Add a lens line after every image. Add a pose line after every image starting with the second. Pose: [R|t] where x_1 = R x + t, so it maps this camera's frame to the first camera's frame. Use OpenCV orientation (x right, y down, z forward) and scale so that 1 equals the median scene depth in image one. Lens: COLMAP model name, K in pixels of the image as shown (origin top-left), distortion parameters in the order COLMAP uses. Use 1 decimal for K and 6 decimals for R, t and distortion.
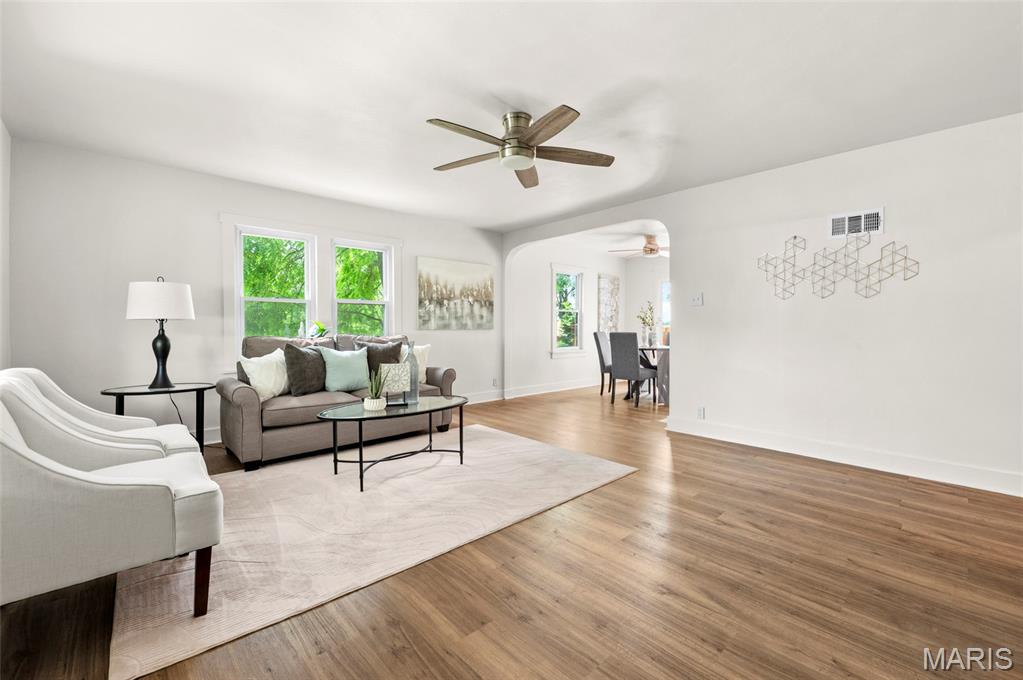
lens RADIAL K [[424.5, 0, 509.7], [0, 424.5, 332.2], [0, 0, 1]] dist [-0.007027, -0.000097]
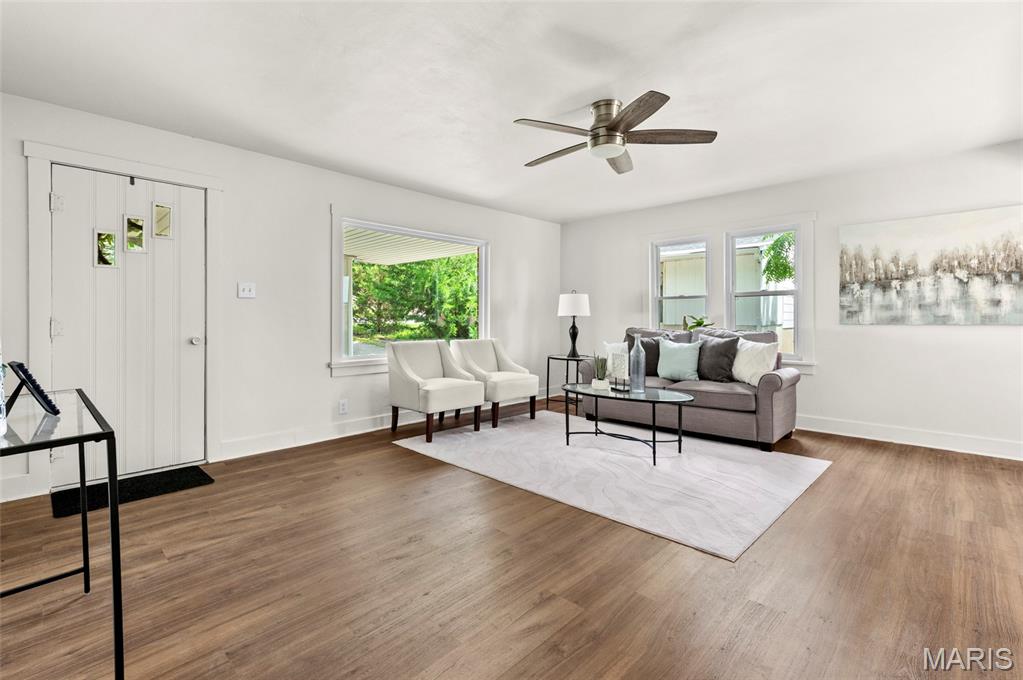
lens RADIAL K [[451.2, 0, 529.5], [0, 451.2, 320.5], [0, 0, 1]] dist [0.013136, -0.000069]
pose [[0.094983, 0.001110, -0.995478, 0.529881], [-0.011449, 0.999934, 0.000022, -0.006053], [0.995413, 0.011396, 0.094989, 0.377482]]
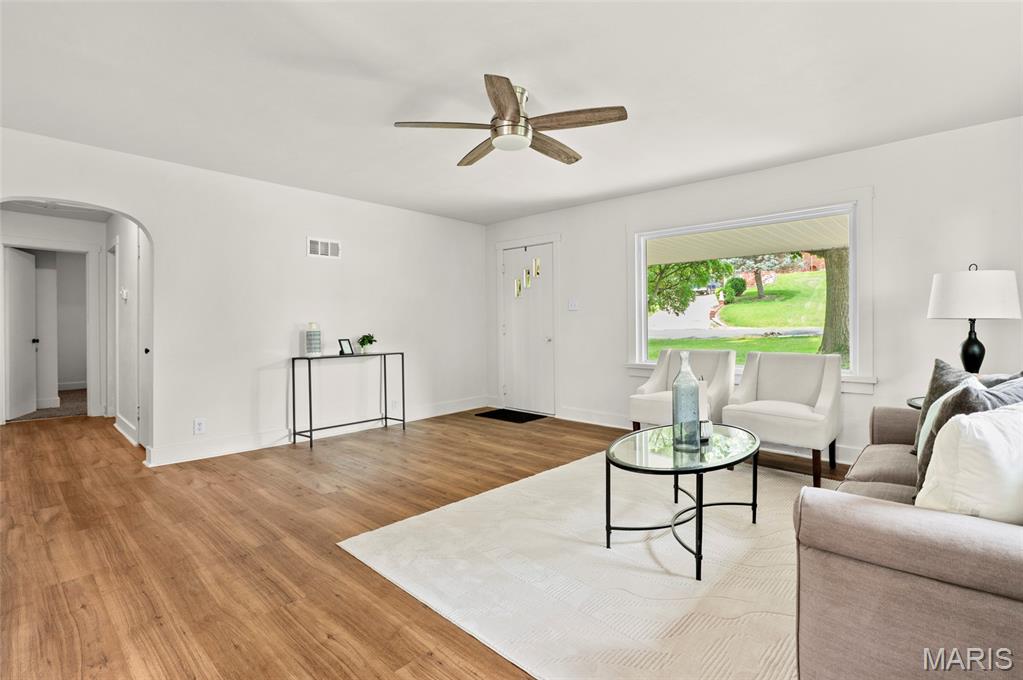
lens RADIAL K [[504.0, 0, 517.9], [0, 504.0, 330.4], [0, 0, 1]] dist [0.005696, -0.000929]
pose [[-0.995527, 0.006489, -0.094255, 0.051068], [0.003443, 0.999468, 0.032444, -0.023568], [0.094415, 0.031975, -0.995019, 1.055841]]
